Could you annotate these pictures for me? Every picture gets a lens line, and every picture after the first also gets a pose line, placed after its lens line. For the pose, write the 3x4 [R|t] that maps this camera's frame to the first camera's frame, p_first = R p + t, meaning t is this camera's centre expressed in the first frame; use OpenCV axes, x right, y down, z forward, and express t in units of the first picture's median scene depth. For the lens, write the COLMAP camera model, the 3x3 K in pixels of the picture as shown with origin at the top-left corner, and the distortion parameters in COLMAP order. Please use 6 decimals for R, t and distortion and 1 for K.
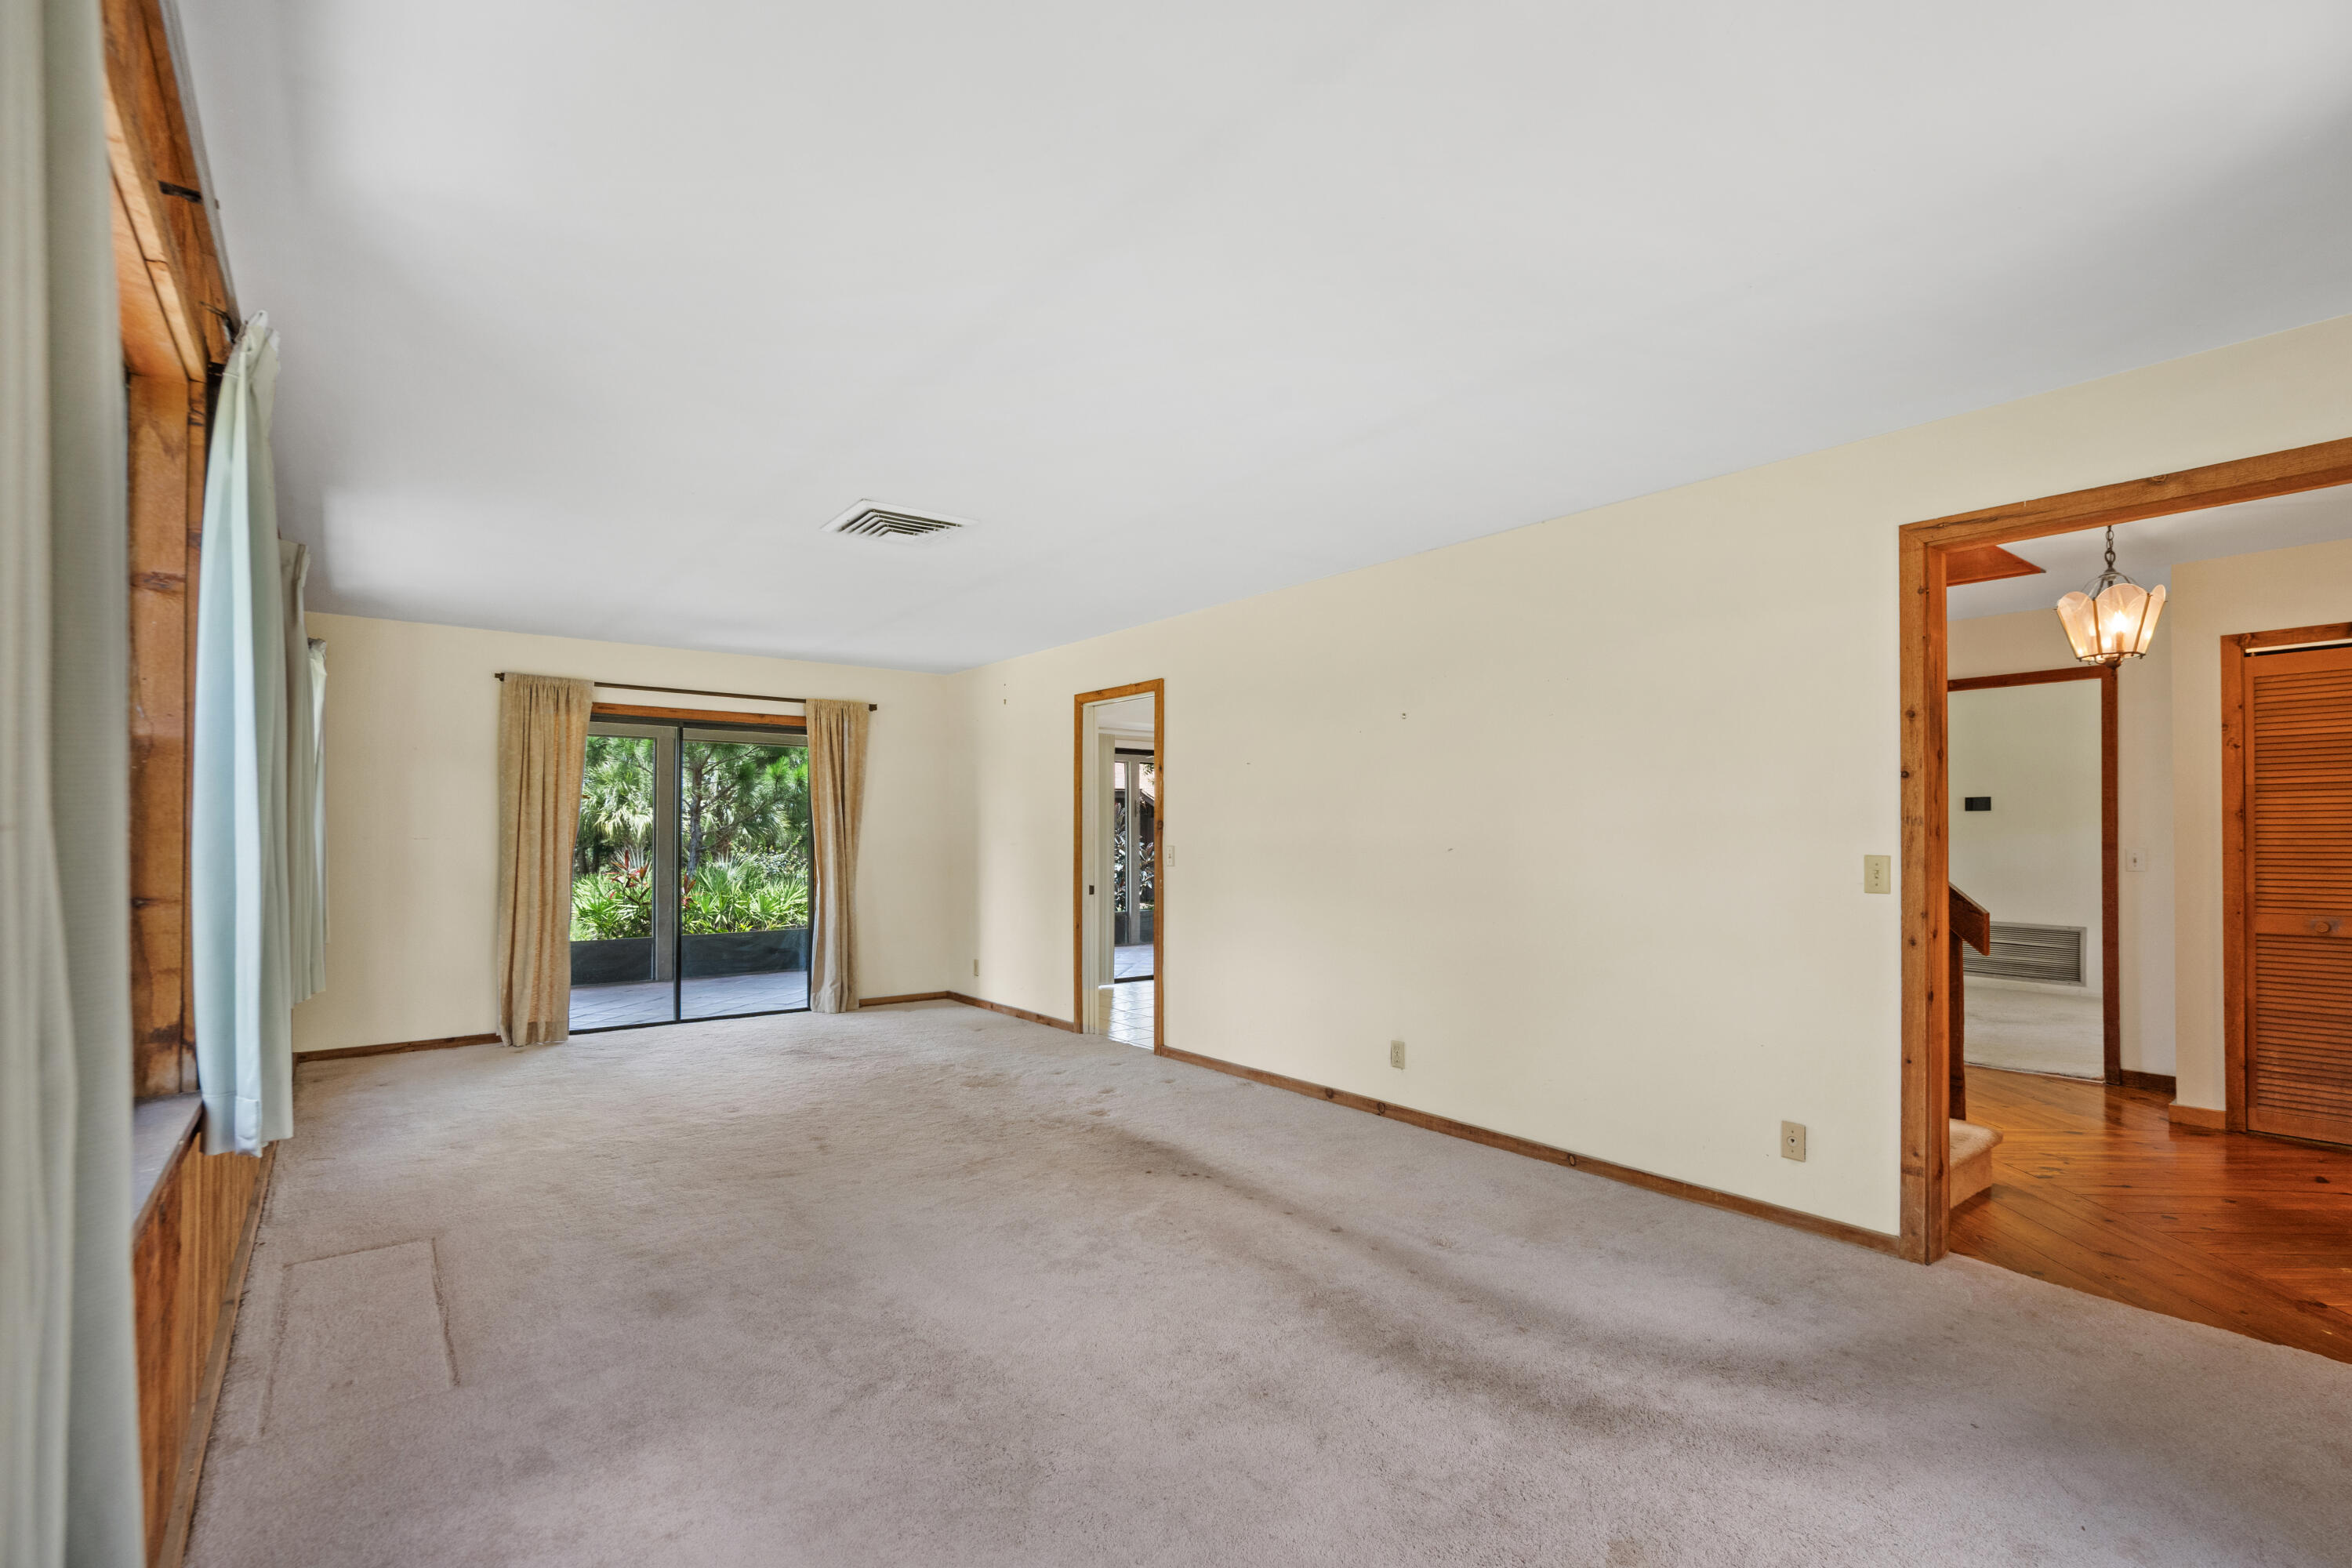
lens RADIAL K [[1077.3, 0, 1175.5], [0, 1077.3, 805.5], [0, 0, 1]] dist [0.001340, 0.000173]
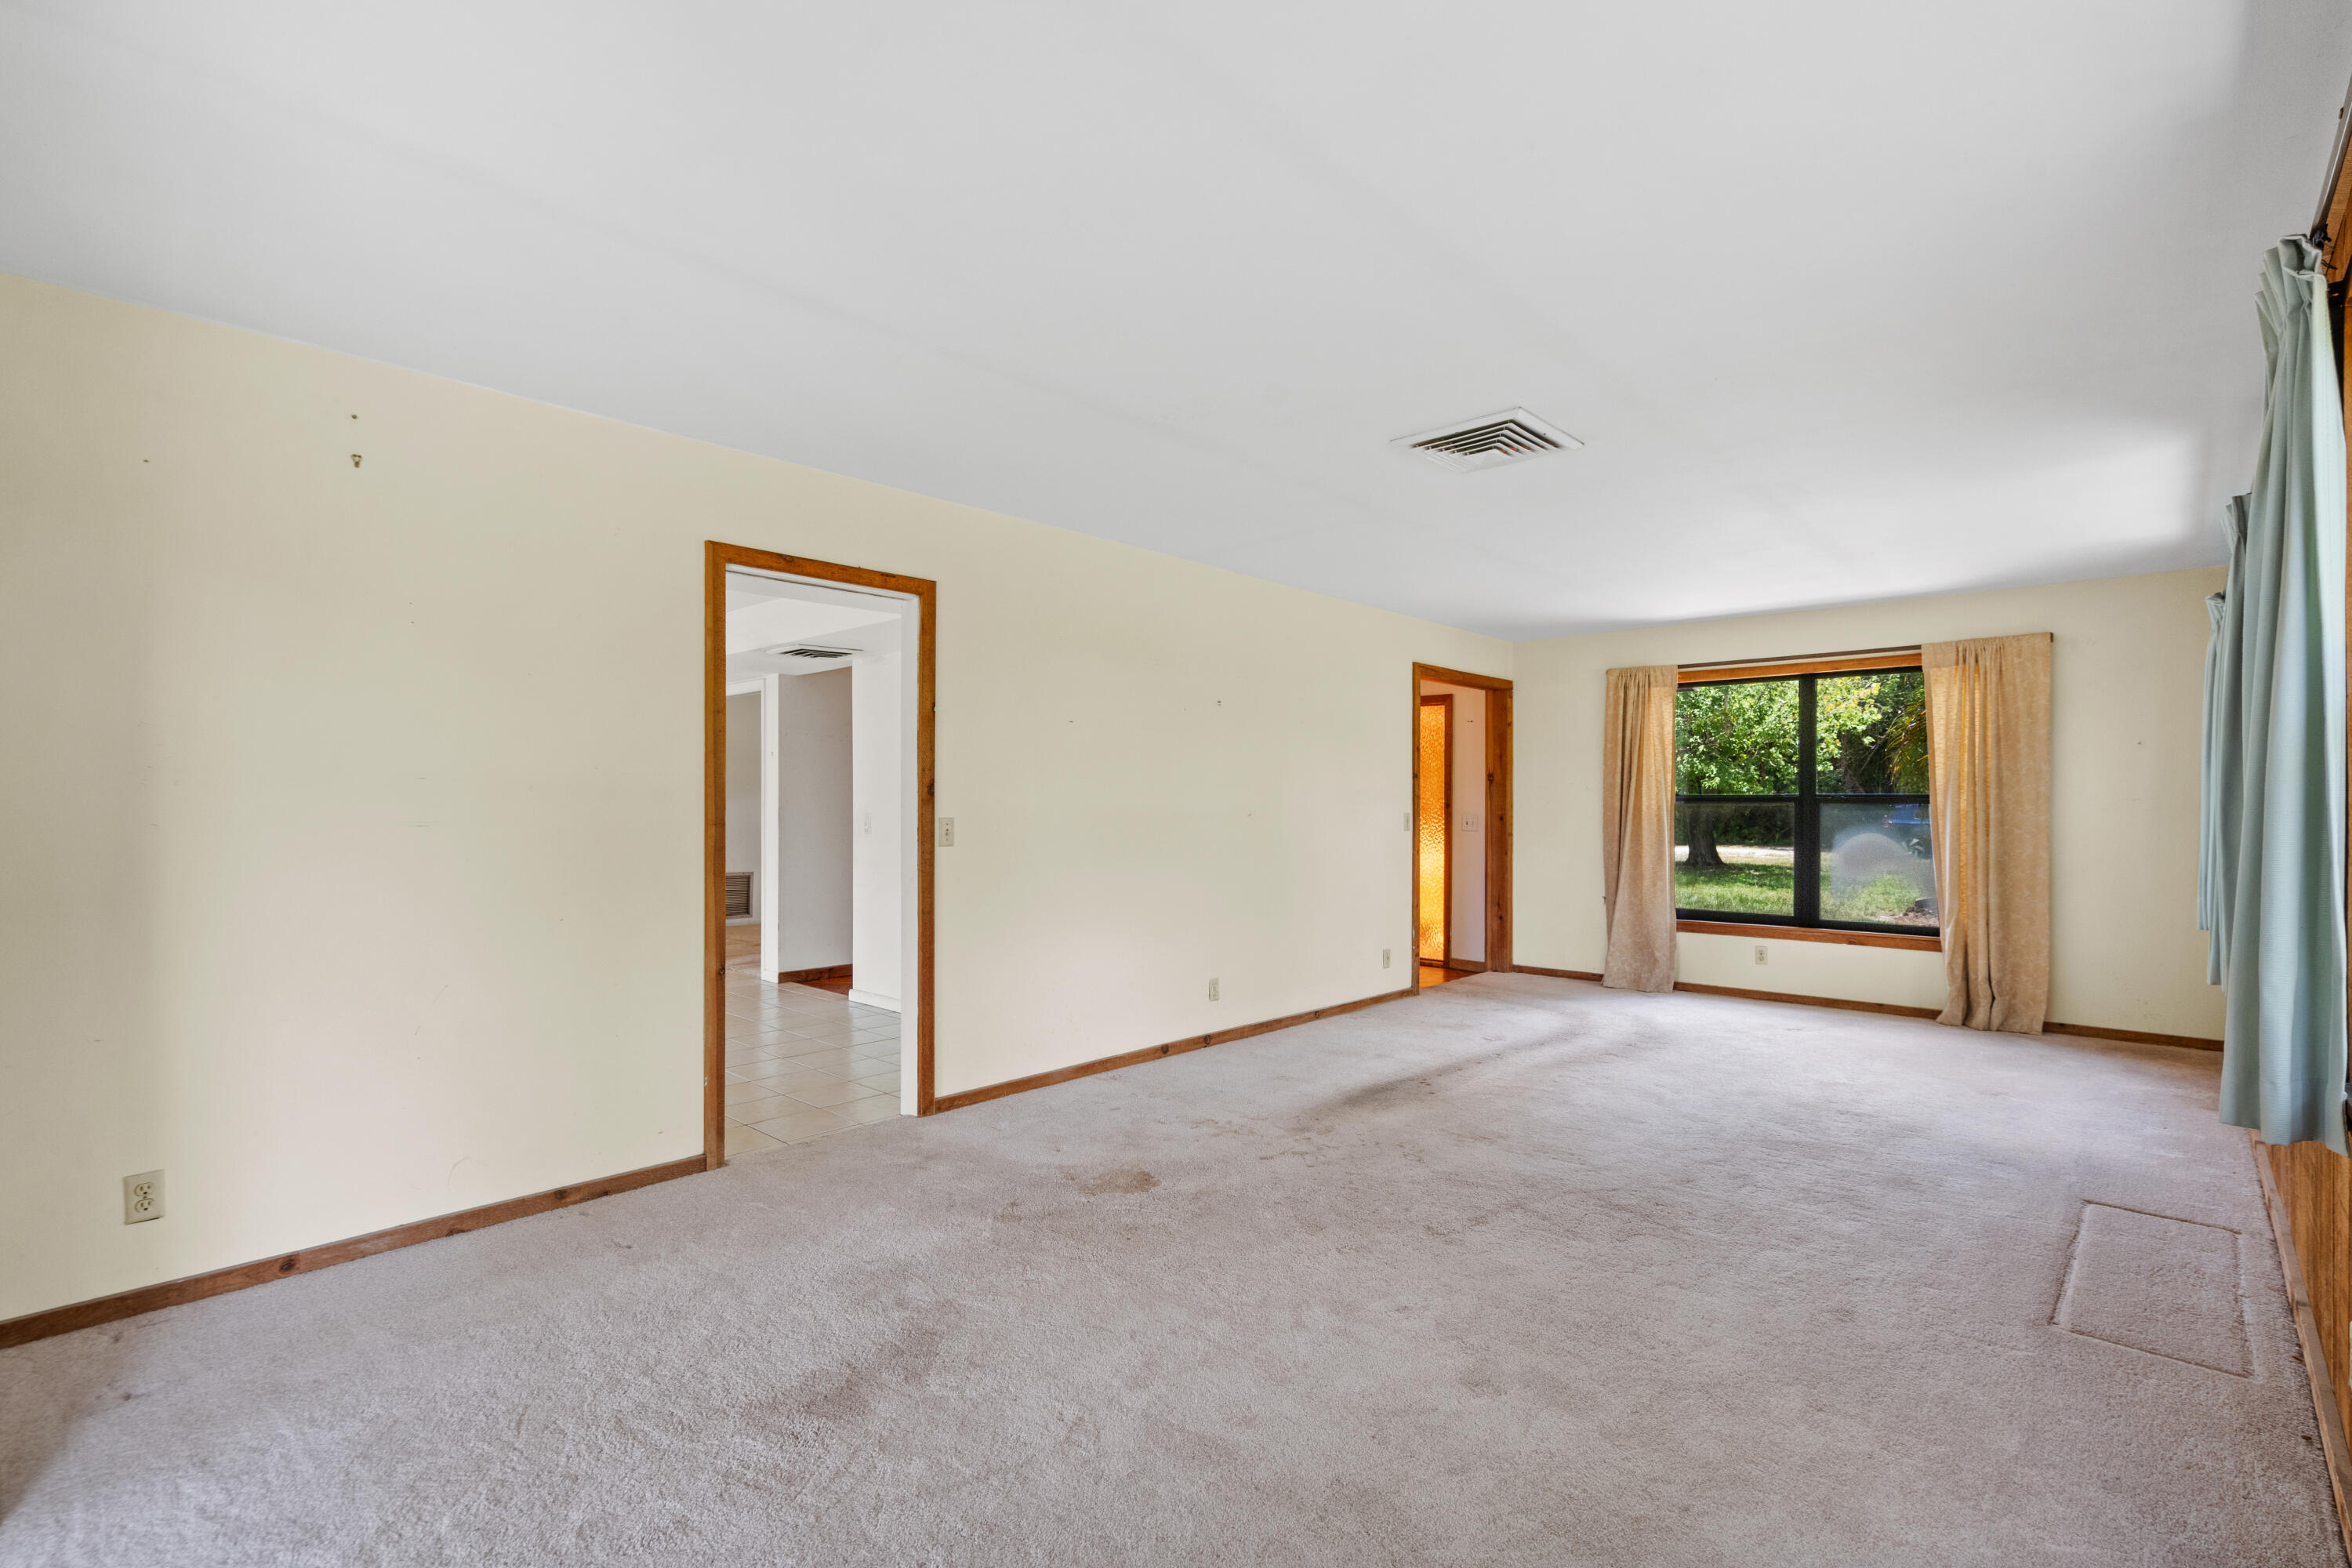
lens RADIAL K [[1077.3, 0, 1175.2], [0, 1077.3, 799.2], [0, 0, 1]] dist [0.001340, 0.000173]
pose [[-0.155122, 0.003987, 0.987887, -0.944184], [-0.025783, 0.999635, -0.008083, 0.033454], [-0.987559, -0.026724, -0.154963, 1.220972]]
